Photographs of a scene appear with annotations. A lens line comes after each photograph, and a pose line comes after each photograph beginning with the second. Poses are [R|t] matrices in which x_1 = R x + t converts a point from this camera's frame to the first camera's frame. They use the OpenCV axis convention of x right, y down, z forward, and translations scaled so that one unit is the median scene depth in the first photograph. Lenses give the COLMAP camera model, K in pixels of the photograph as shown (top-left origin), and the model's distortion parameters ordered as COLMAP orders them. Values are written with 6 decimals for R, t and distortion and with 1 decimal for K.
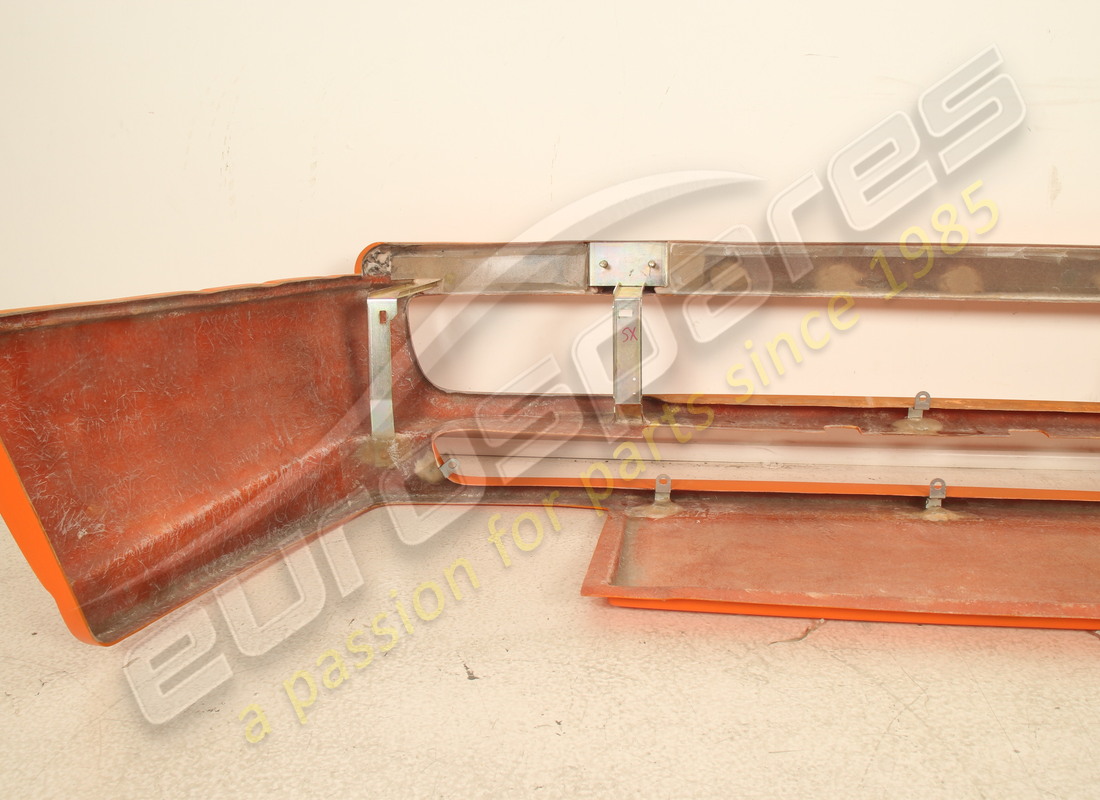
lens RADIAL K [[992.2, 0, 547.0], [0, 992.2, 391.8], [0, 0, 1]] dist [-0.146610, 0.107062]
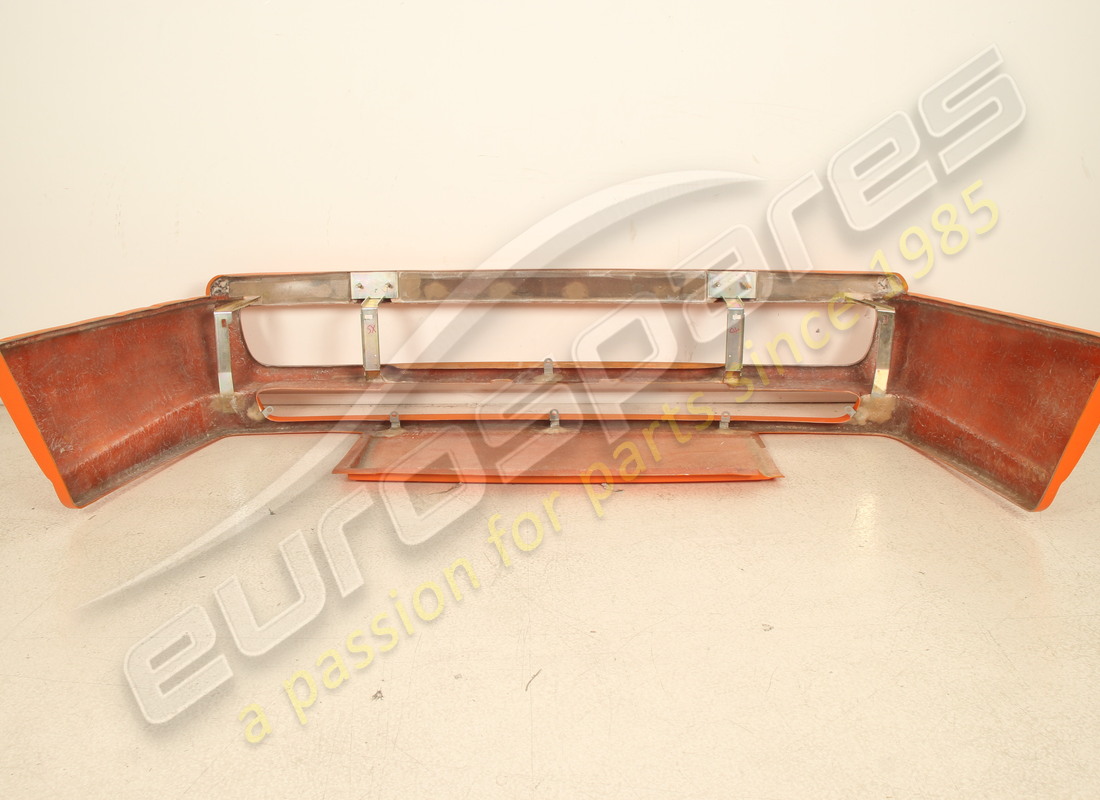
lens RADIAL K [[989.6, 0, 546.9], [0, 989.6, 404.6], [0, 0, 1]] dist [-0.167941, 0.138298]
pose [[0.990835, -0.031929, 0.131251, 0.159860], [0.024407, 0.997988, 0.058525, -0.021138], [-0.132856, -0.054785, 0.989620, -0.728193]]
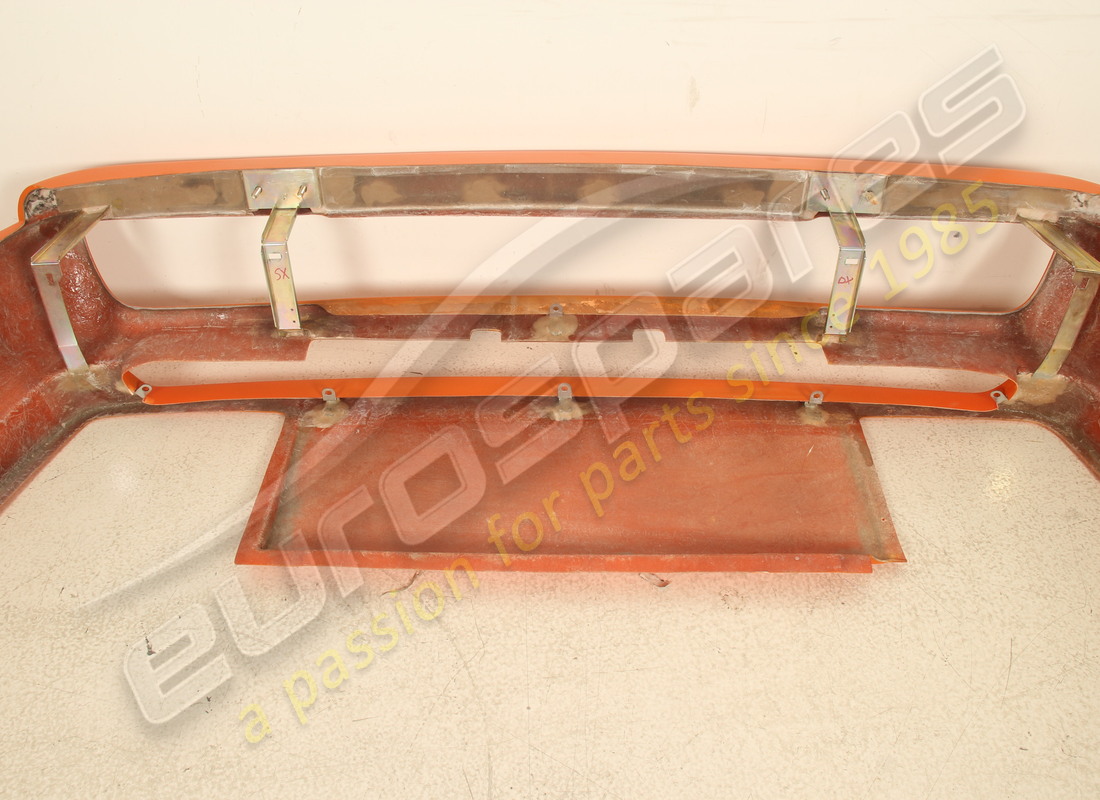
lens RADIAL K [[989.6, 0, 545.5], [0, 989.6, 401.7], [0, 0, 1]] dist [-0.167941, 0.138298]
pose [[0.990453, -0.083736, 0.109501, 0.248348], [0.023222, 0.884361, 0.466225, -0.439418], [-0.135879, -0.459231, 0.877863, -0.042762]]
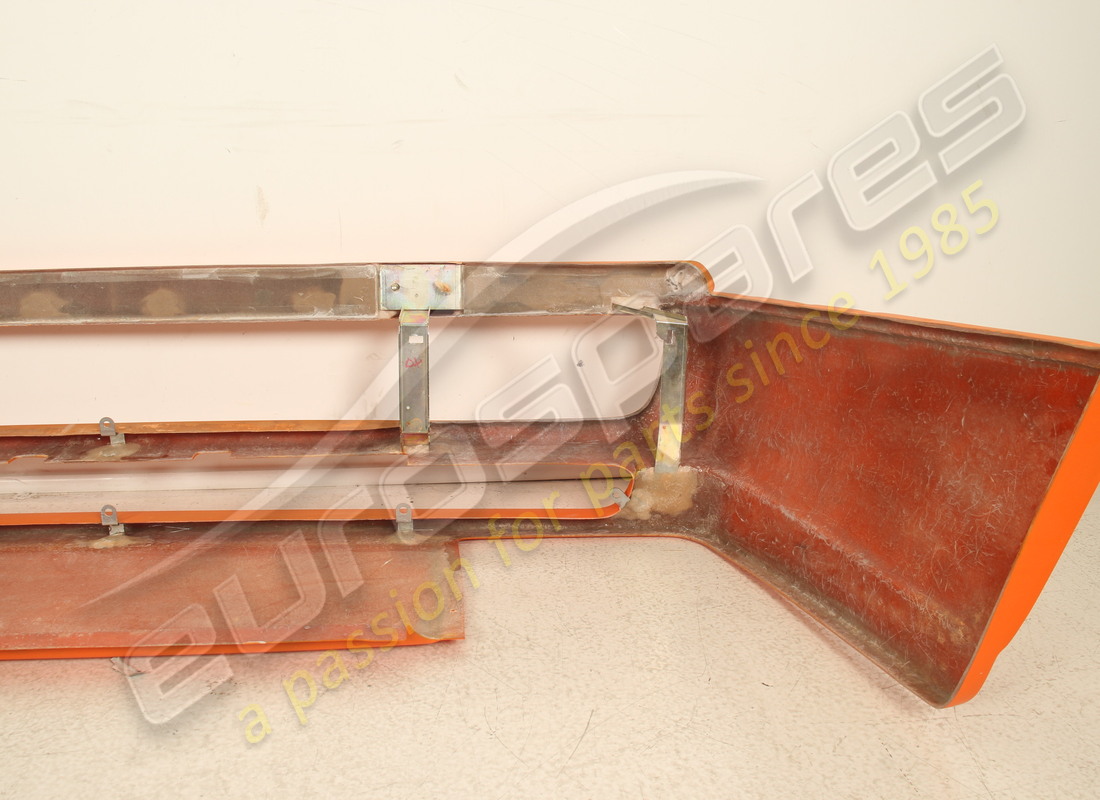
lens RADIAL K [[989.6, 0, 546.3], [0, 989.6, 395.1], [0, 0, 1]] dist [-0.167941, 0.138298]
pose [[0.969386, -0.041288, 0.242047, 0.601560], [0.043363, 0.999054, -0.003250, -0.000464], [-0.241684, 0.013647, 0.970259, -0.062085]]
